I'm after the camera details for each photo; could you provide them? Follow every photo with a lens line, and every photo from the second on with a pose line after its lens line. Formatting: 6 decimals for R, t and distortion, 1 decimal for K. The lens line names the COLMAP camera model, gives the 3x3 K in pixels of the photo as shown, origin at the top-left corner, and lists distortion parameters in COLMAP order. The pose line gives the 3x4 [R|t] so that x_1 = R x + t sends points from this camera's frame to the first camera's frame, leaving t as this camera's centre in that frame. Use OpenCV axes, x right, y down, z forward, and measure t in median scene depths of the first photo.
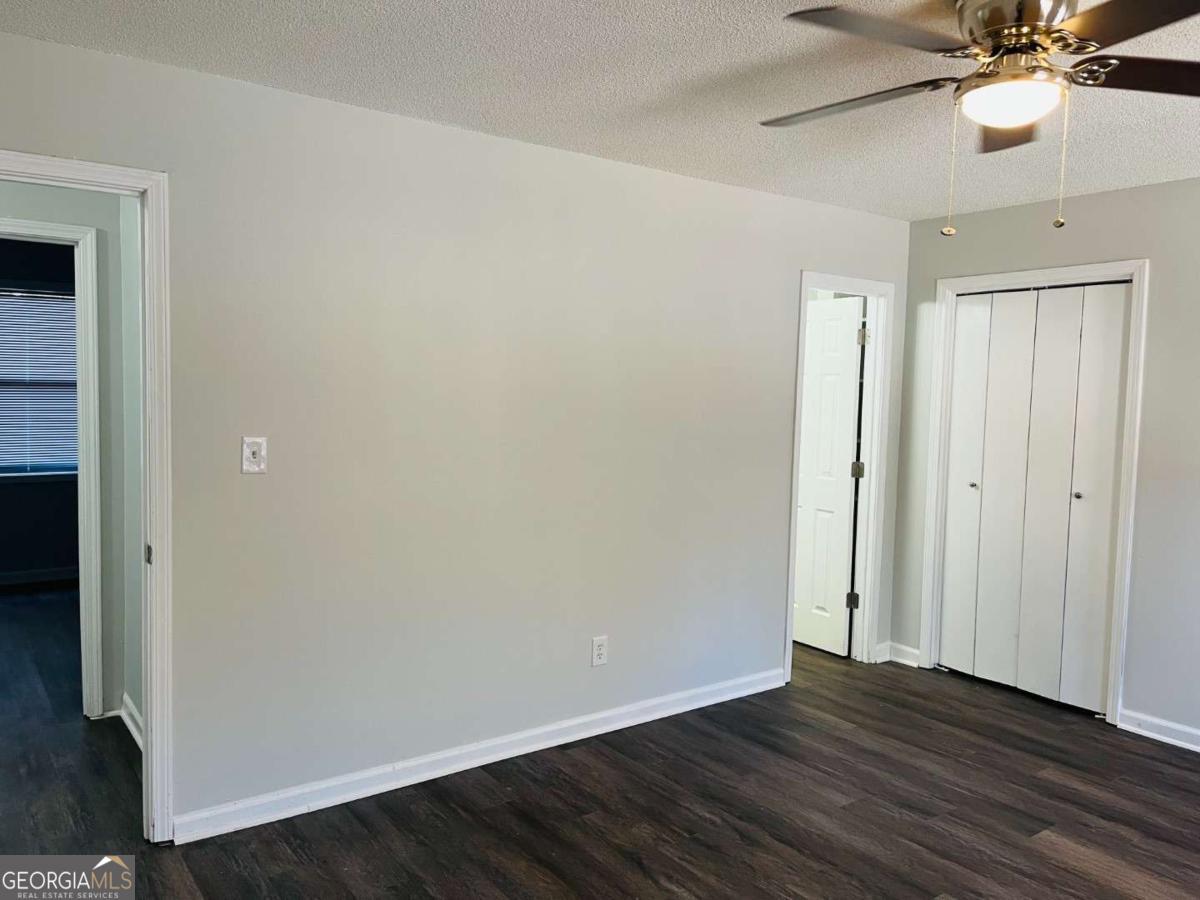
lens RADIAL K [[911.9, 0, 619.4], [0, 911.9, 452.2], [0, 0, 1]] dist [0.091139, -0.122853]
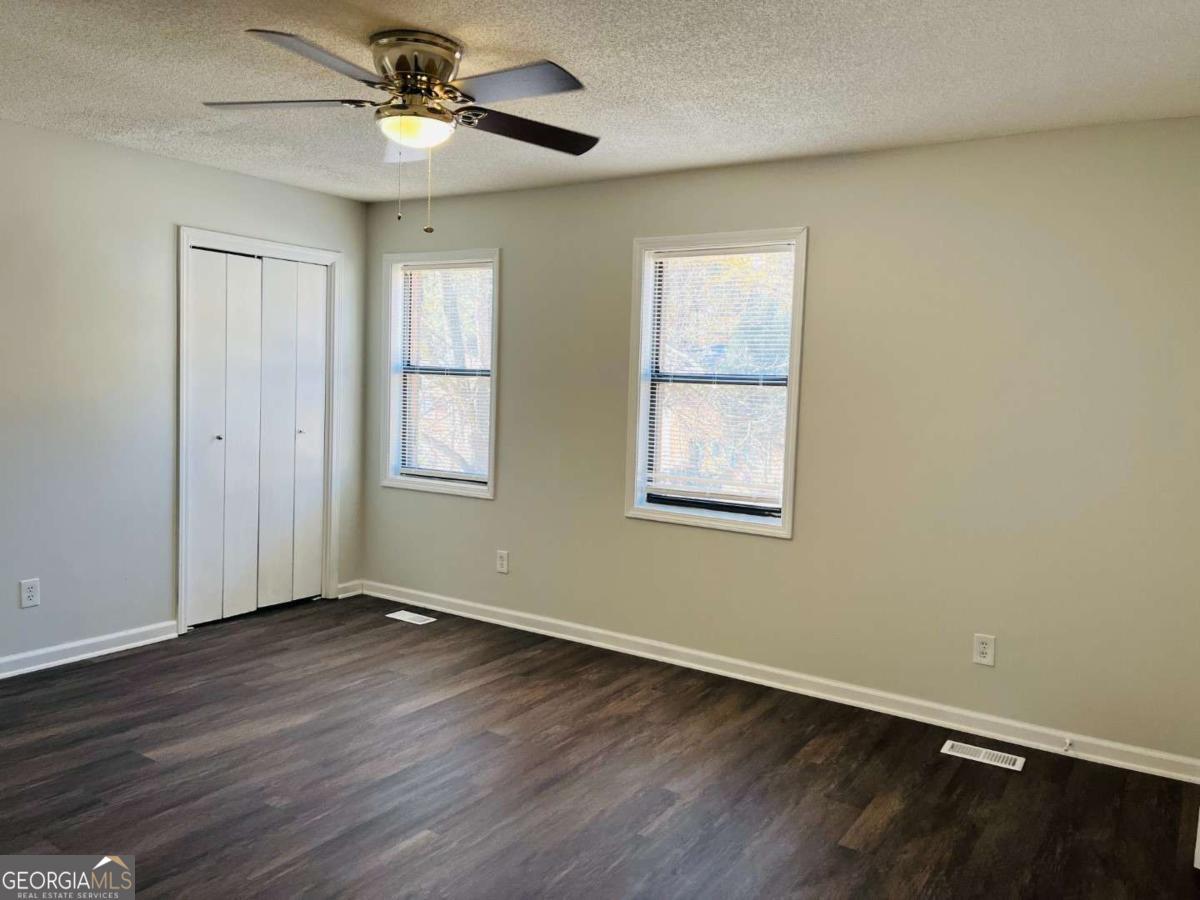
lens RADIAL K [[909.9, 0, 614.0], [0, 909.9, 448.0], [0, 0, 1]] dist [0.062743, -0.082900]
pose [[-0.342989, -0.108559, 0.933045, -0.496025], [0.021339, 0.992143, 0.123279, -0.041433], [-0.939097, 0.062193, -0.337978, 0.622769]]
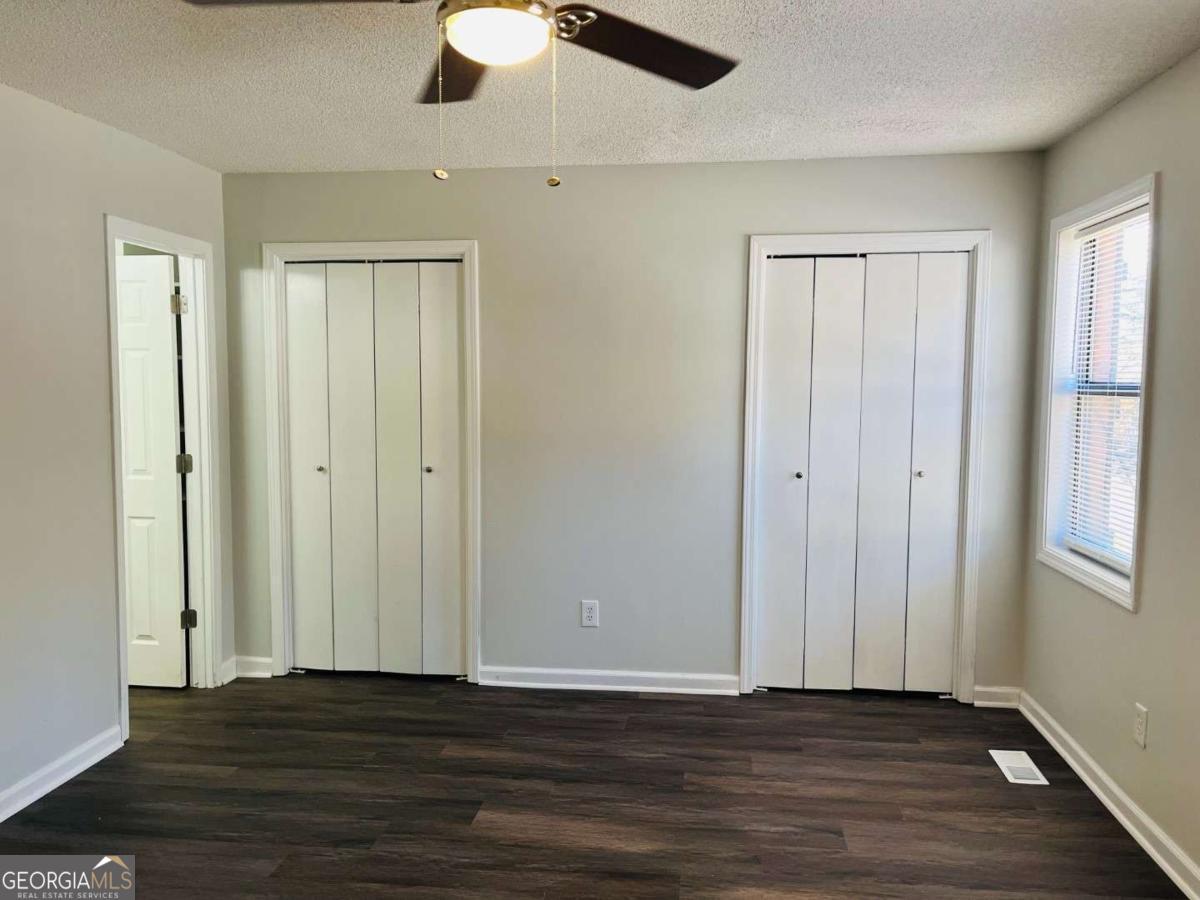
lens RADIAL K [[909.9, 0, 614.0], [0, 909.9, 448.0], [0, 0, 1]] dist [0.062743, -0.082900]
pose [[0.690770, -0.076945, 0.718969, -0.084149], [0.064854, 0.996907, 0.044379, -0.008222], [-0.720160, 0.015972, 0.693624, 0.161667]]
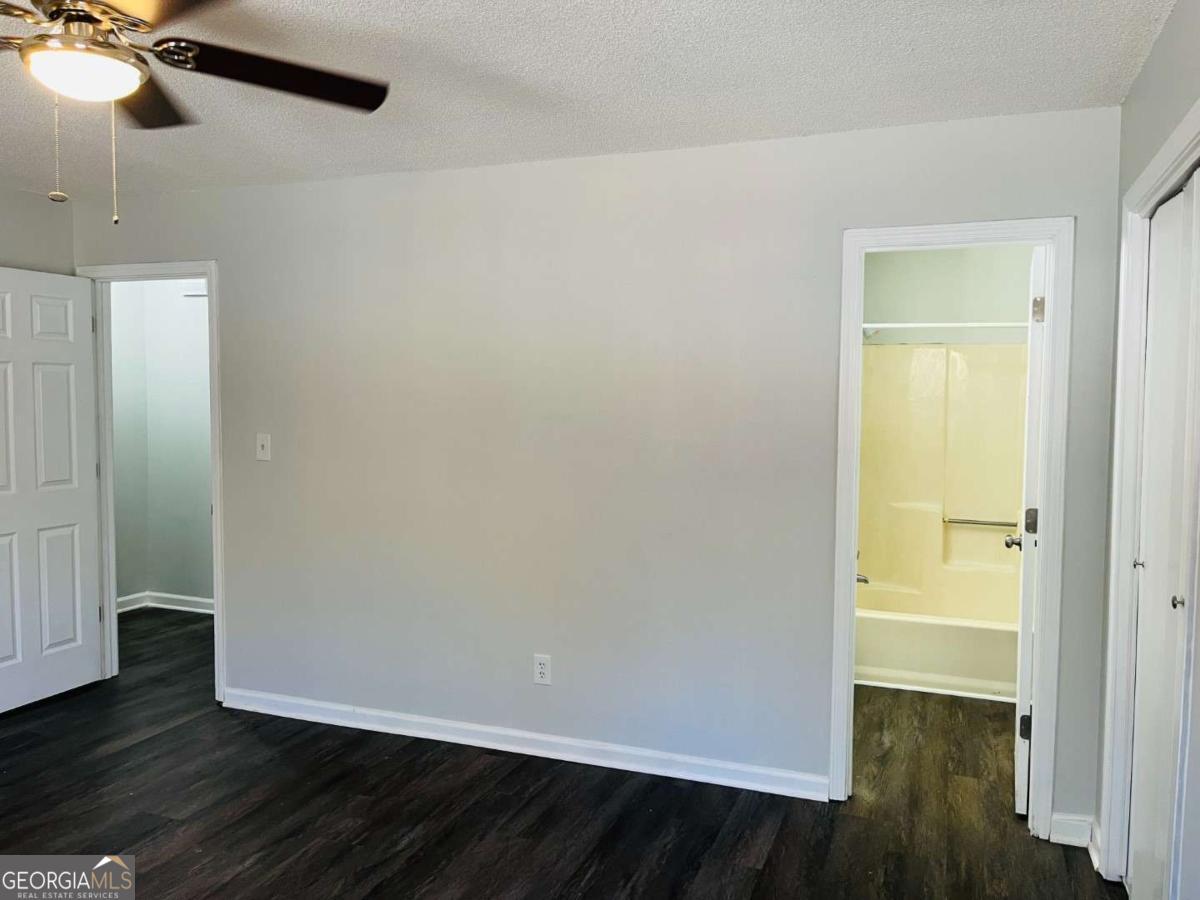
lens RADIAL K [[909.9, 0, 614.0], [0, 909.9, 448.0], [0, 0, 1]] dist [0.062743, -0.082900]
pose [[0.530756, 0.027442, -0.847081, 0.760402], [-0.053990, 0.998540, -0.001480, -0.015938], [0.845804, 0.046519, 0.531462, 0.503067]]
